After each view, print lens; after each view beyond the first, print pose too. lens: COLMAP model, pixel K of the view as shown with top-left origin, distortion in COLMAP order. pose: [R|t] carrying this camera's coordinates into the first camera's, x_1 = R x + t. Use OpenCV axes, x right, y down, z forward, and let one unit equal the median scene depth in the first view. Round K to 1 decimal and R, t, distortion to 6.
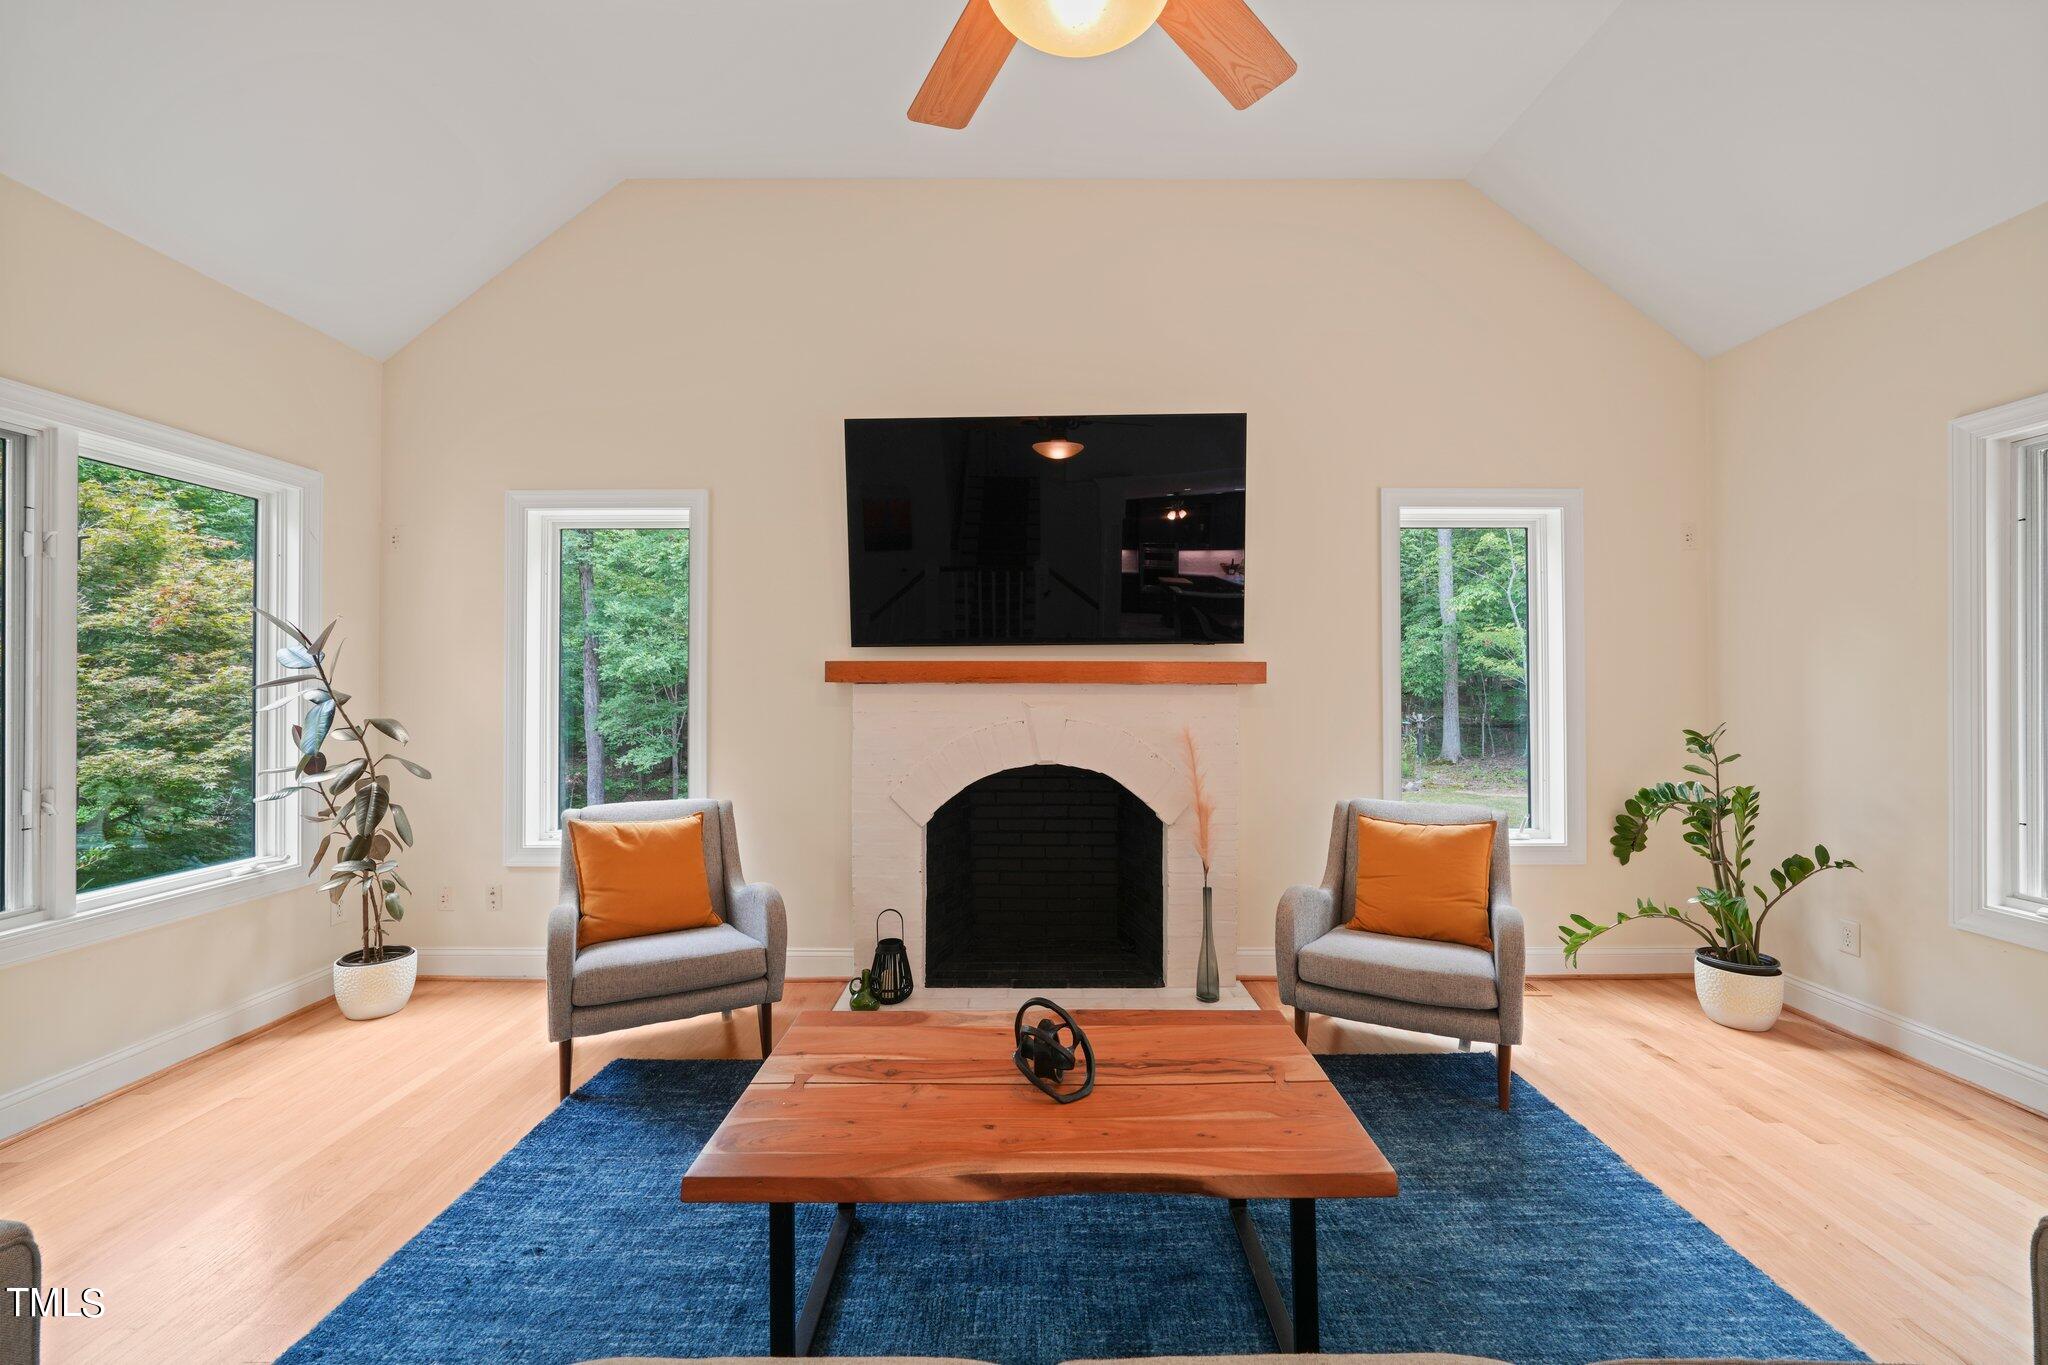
lens RADIAL K [[819.2, 0, 1029.4], [0, 819.2, 681.2], [0, 0, 1]] dist [-0.009545, 0.000018]
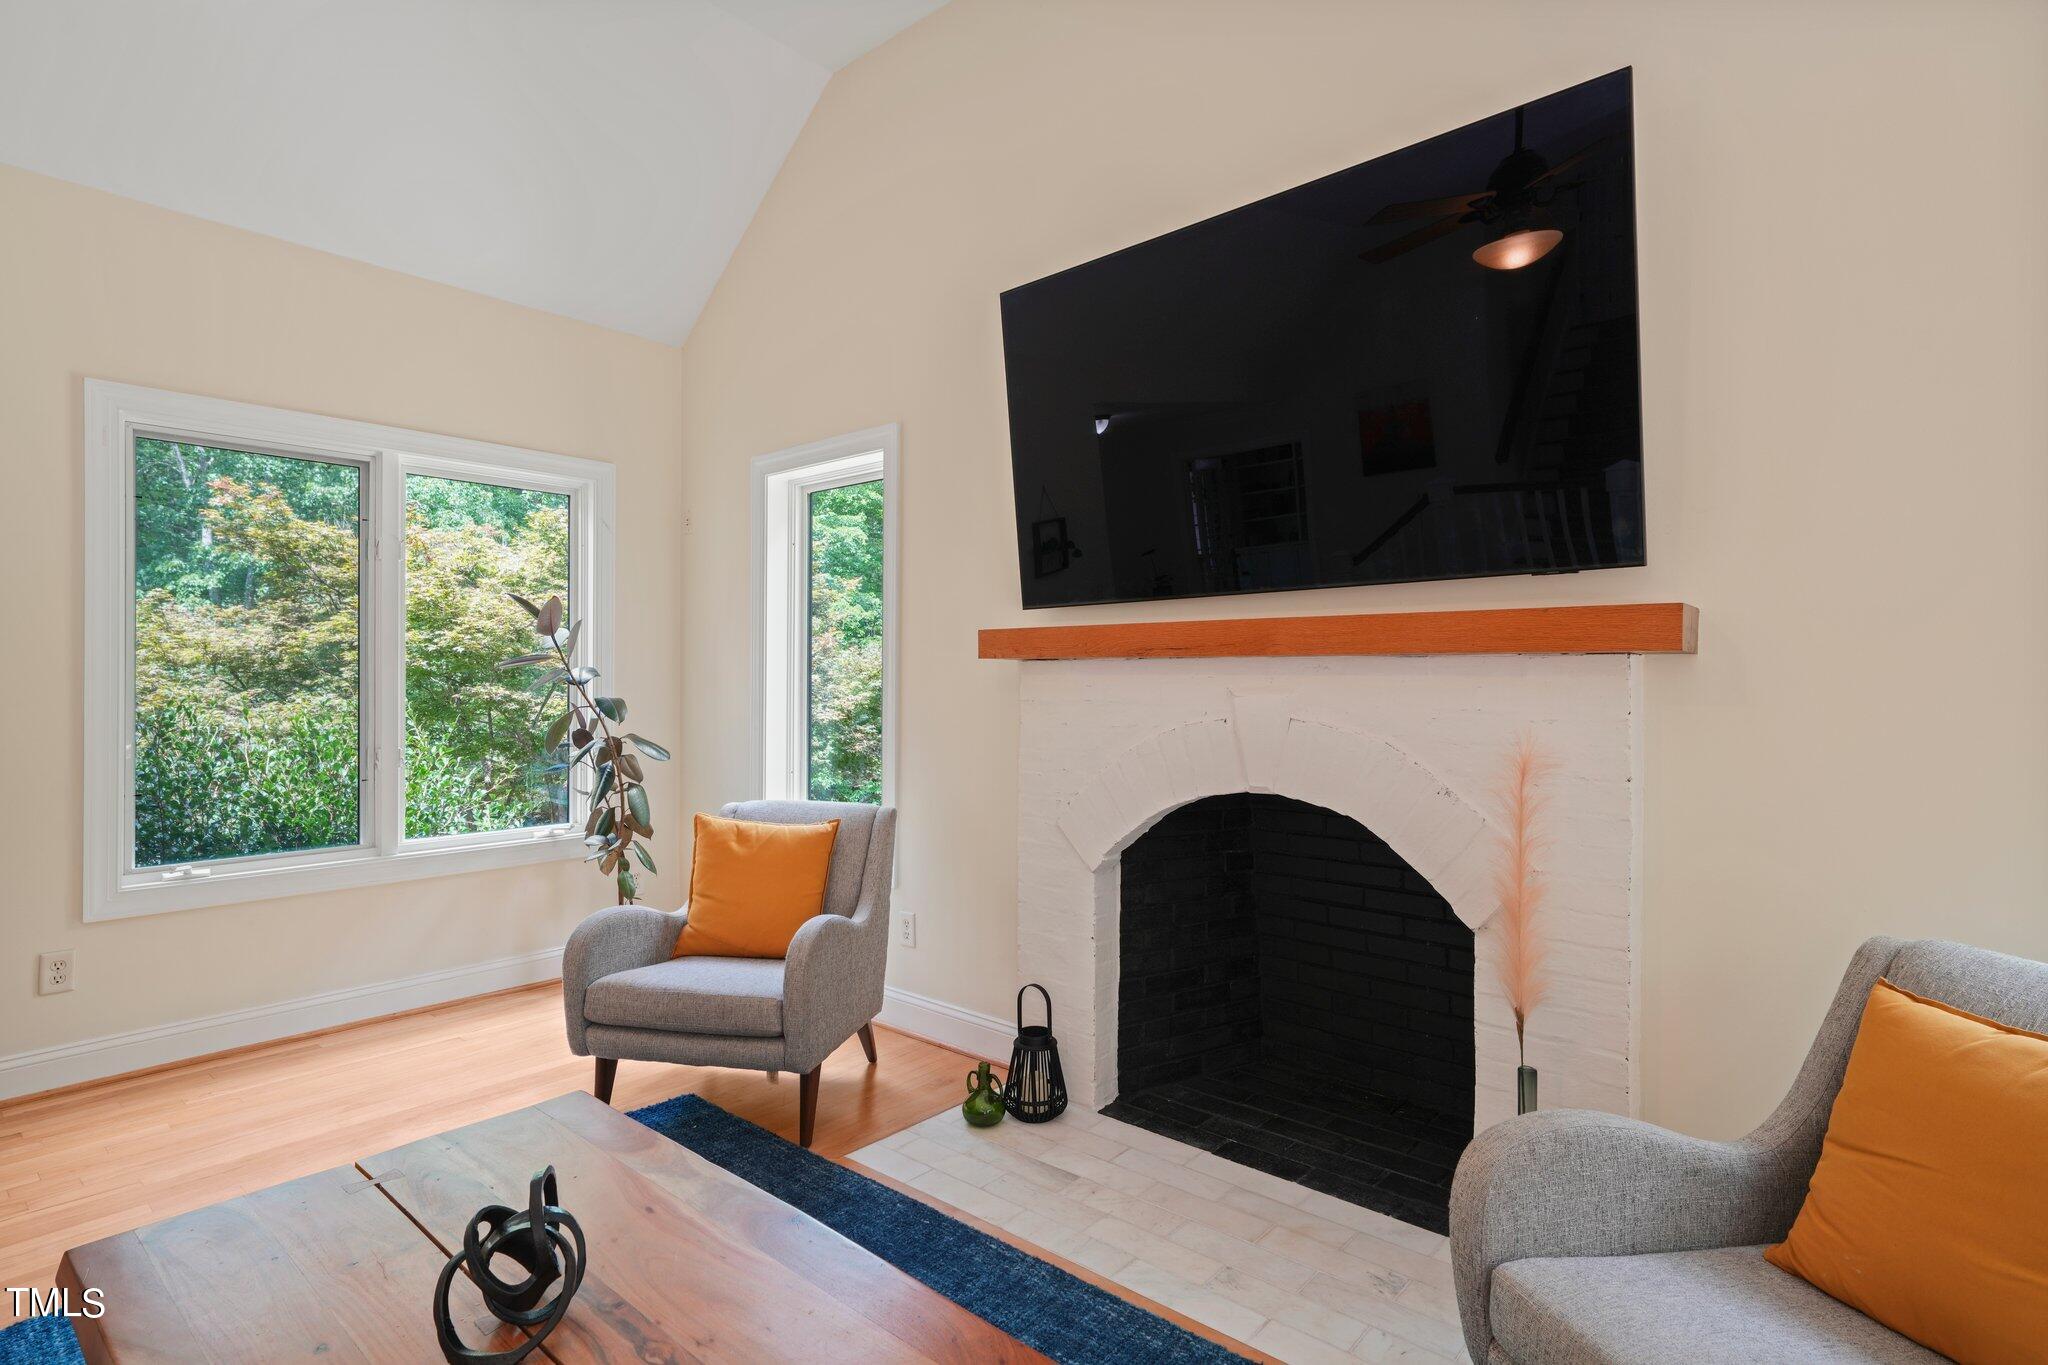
lens RADIAL K [[1021.3, 0, 1025.1], [0, 1021.3, 677.0], [0, 0, 1]] dist [0.010548, -0.000415]
pose [[0.756085, 0.001482, -0.654472, 0.409436], [0.003539, 0.999974, 0.006352, 0.012808], [0.654464, -0.007119, 0.756060, 0.355903]]
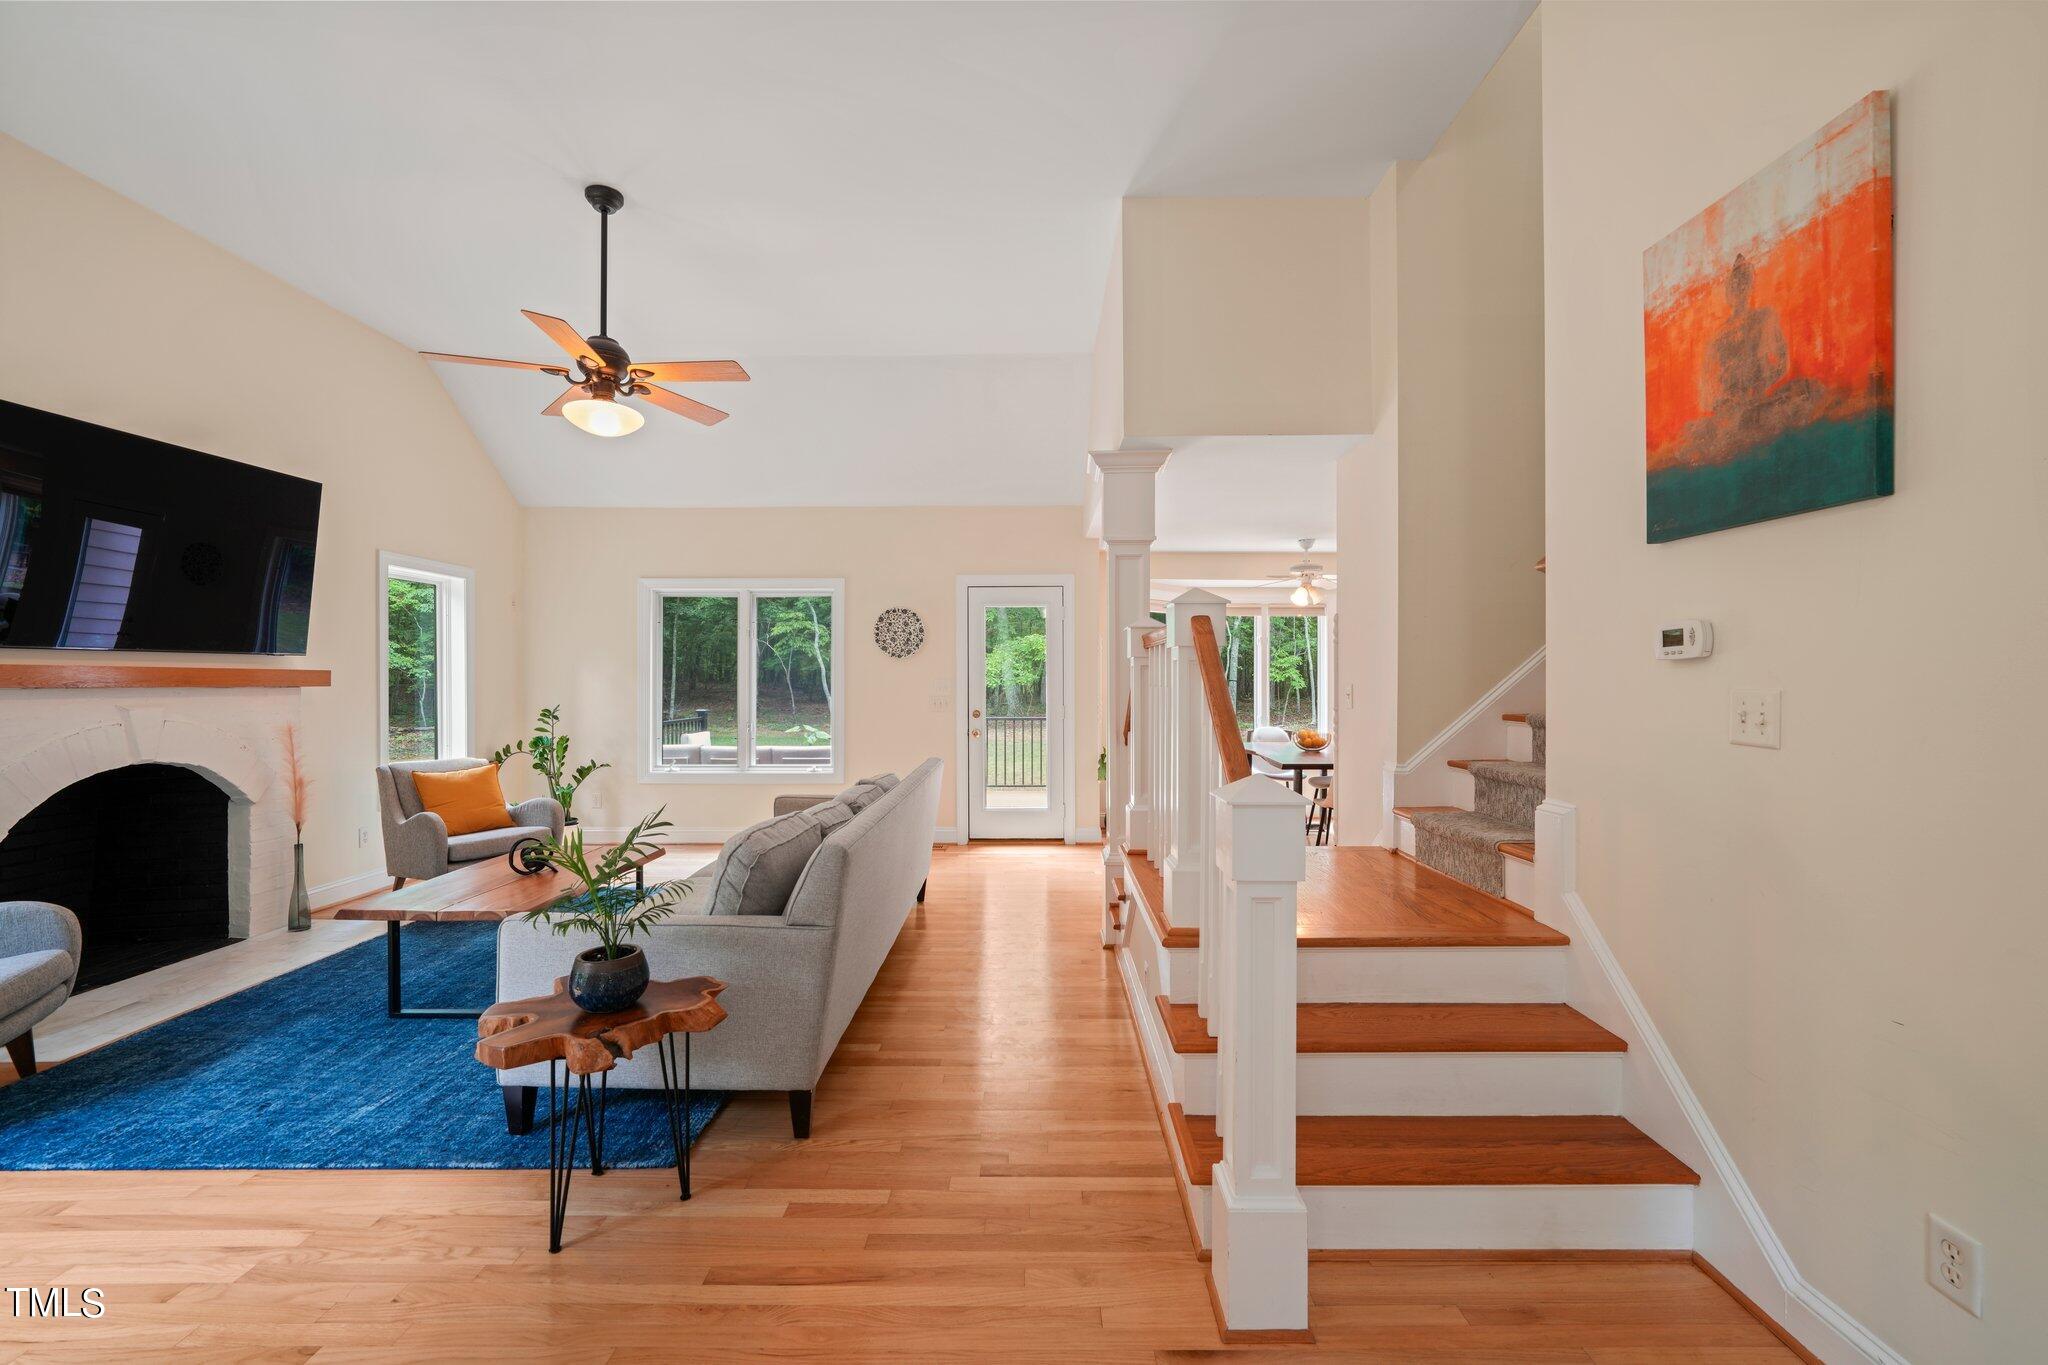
lens RADIAL K [[835.7, 0, 1035.3], [0, 835.7, 678.3], [0, 0, 1]] dist [-0.011382, 0.005205]
pose [[-0.001803, 0.003622, 0.999992, -1.149446], [-0.008985, 0.999953, -0.003638, -0.017420], [-0.999958, -0.008992, -0.001770, -0.170060]]
